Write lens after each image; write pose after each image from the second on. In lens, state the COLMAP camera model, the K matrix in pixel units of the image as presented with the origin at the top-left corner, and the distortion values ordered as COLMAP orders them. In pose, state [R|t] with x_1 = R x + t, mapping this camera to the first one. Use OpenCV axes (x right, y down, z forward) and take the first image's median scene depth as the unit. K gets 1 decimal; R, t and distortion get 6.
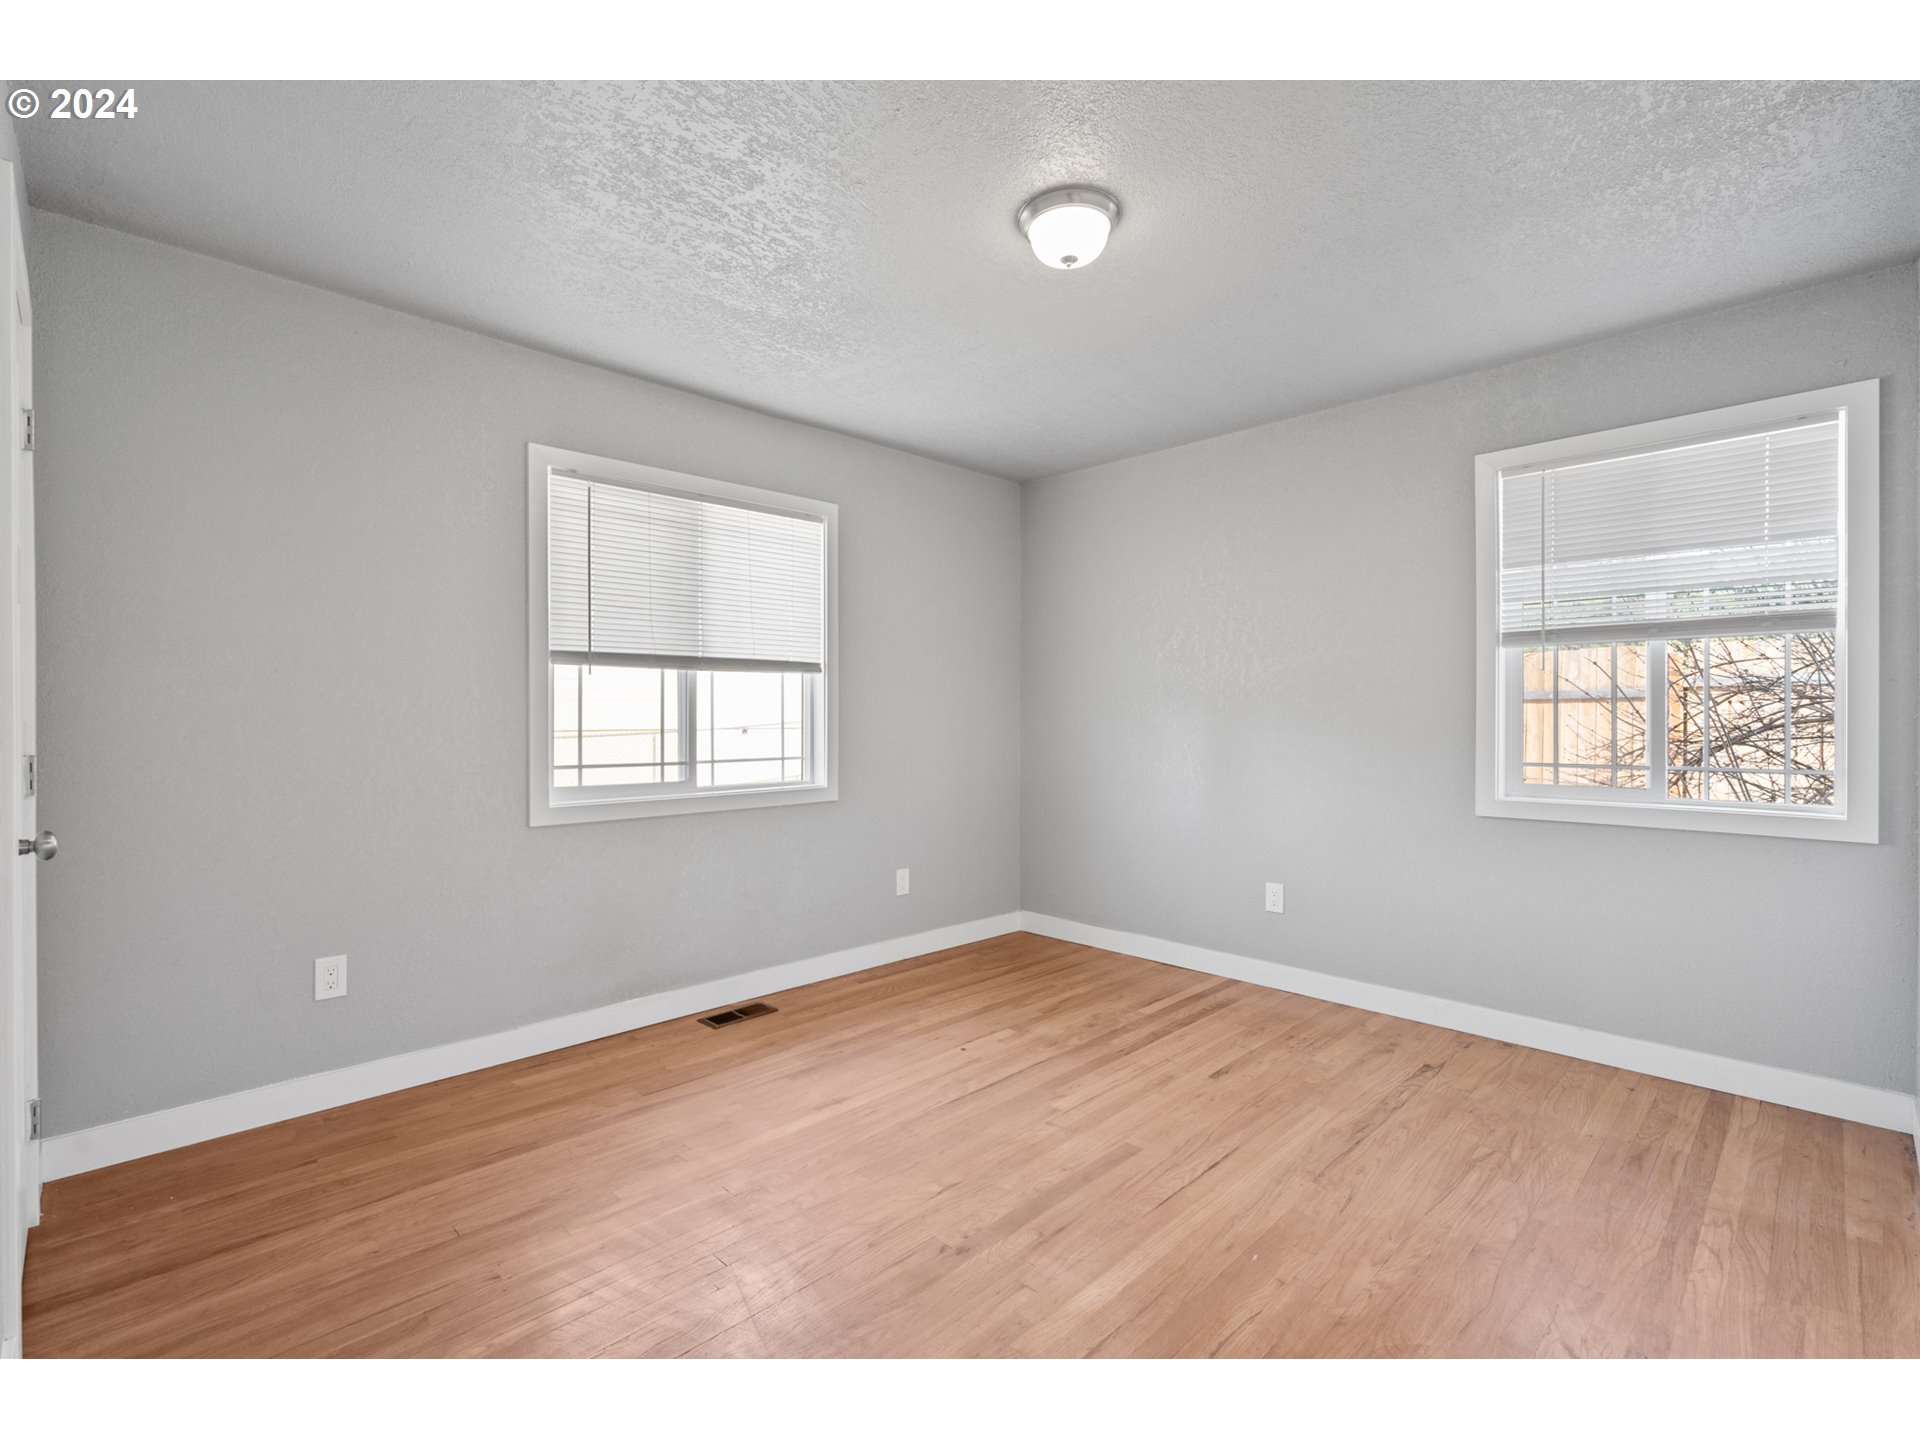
lens RADIAL K [[879.8, 0, 959.1], [0, 879.8, 715.1], [0, 0, 1]] dist [-0.007031, 0.003033]
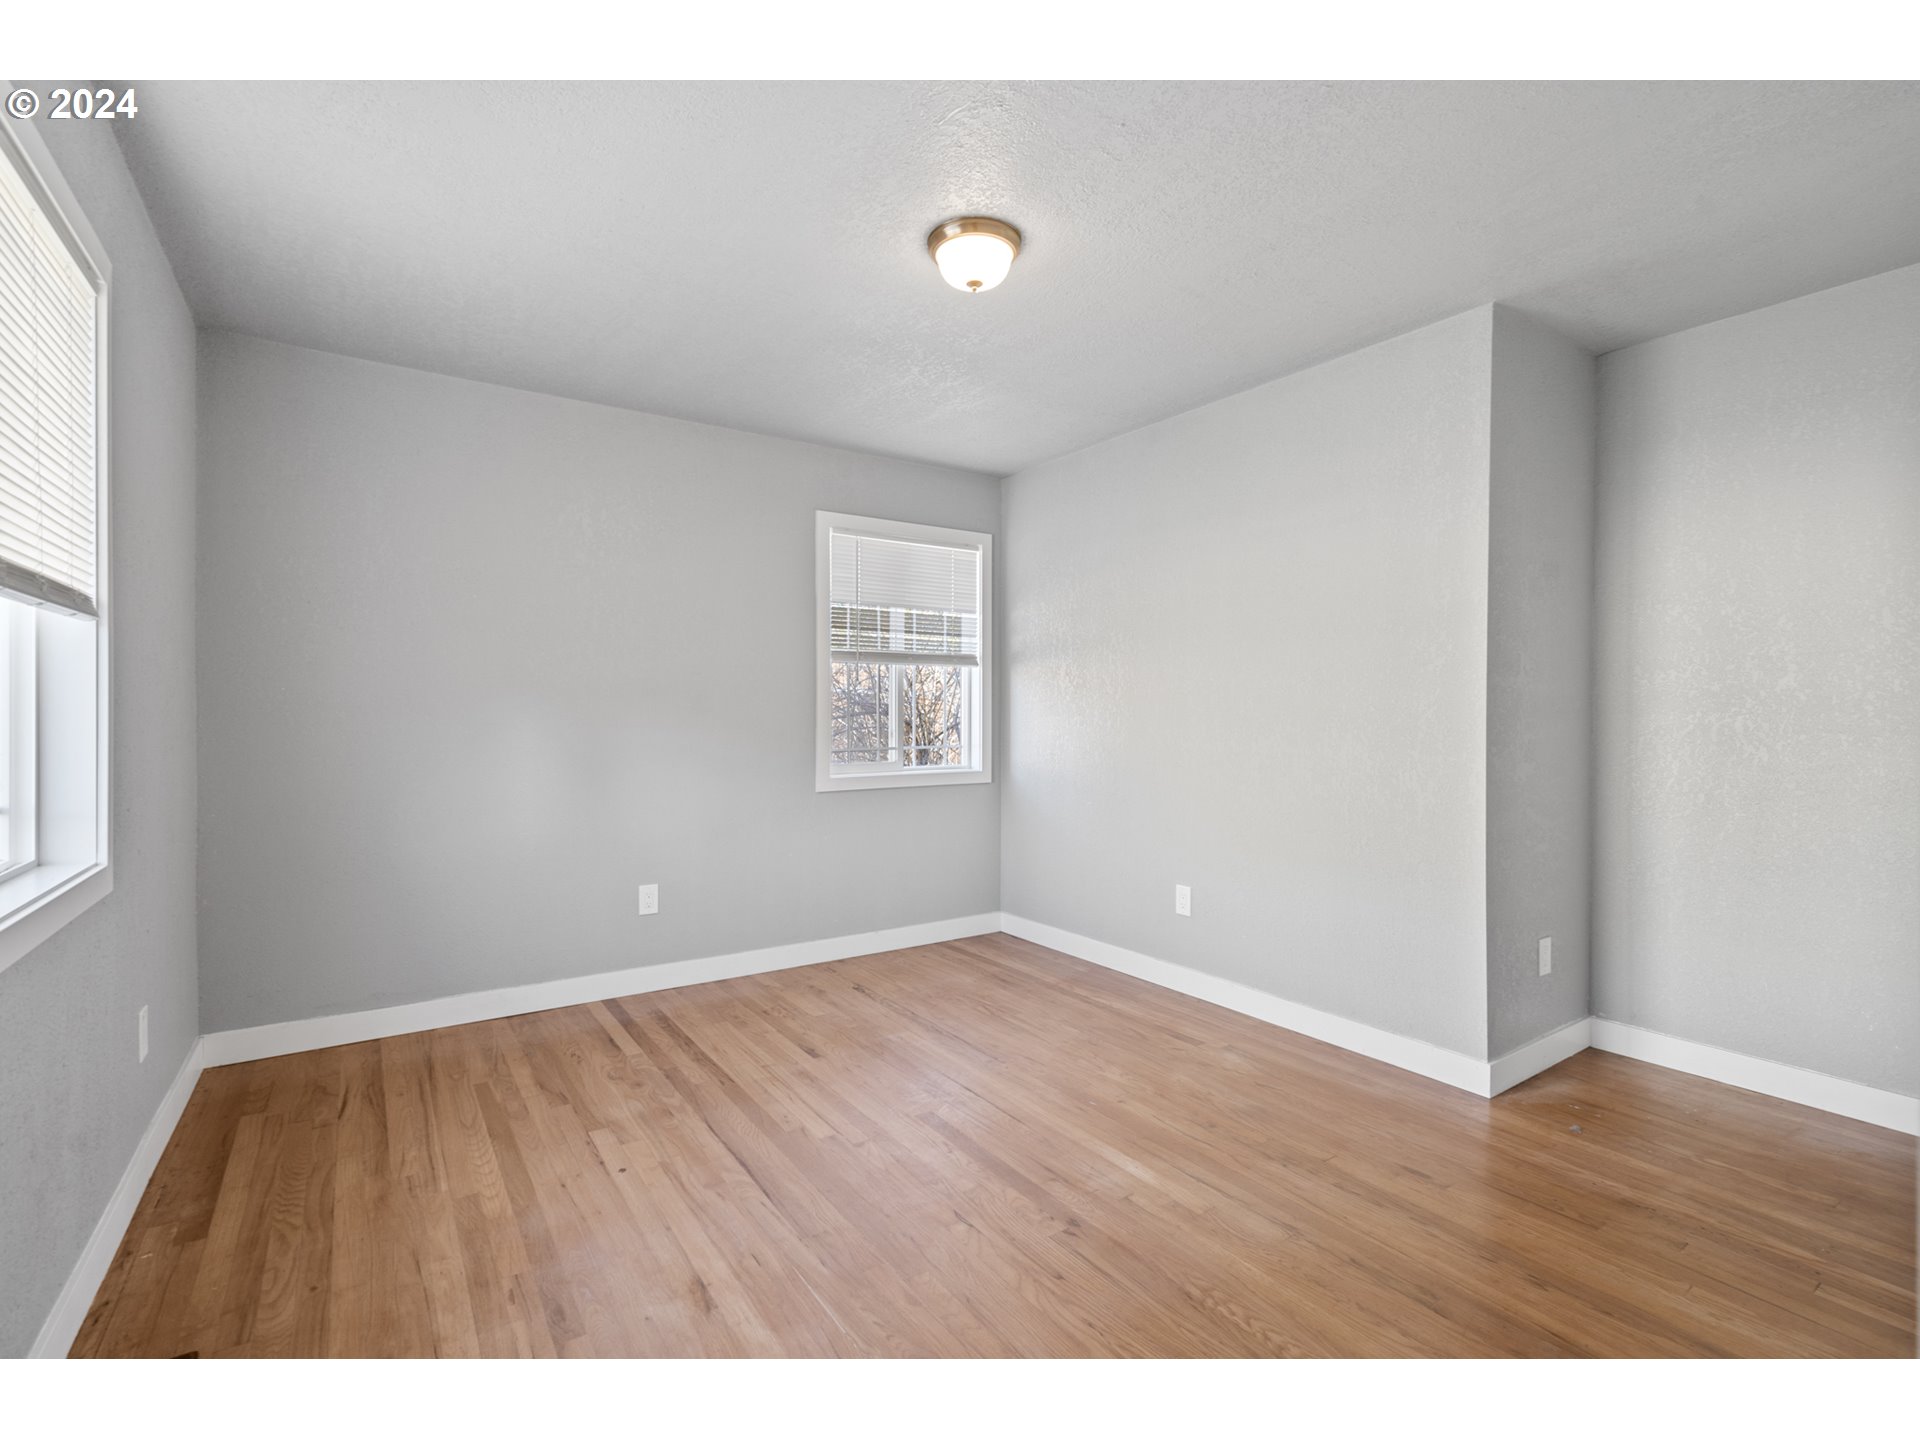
lens RADIAL K [[879.8, 0, 958.4], [0, 879.8, 723.0], [0, 0, 1]] dist [-0.007031, 0.003033]
pose [[0.177871, -0.012252, 0.983978, -0.648305], [-0.003591, 0.999908, 0.013099, -0.004181], [-0.984047, -0.005863, 0.177811, 0.582851]]
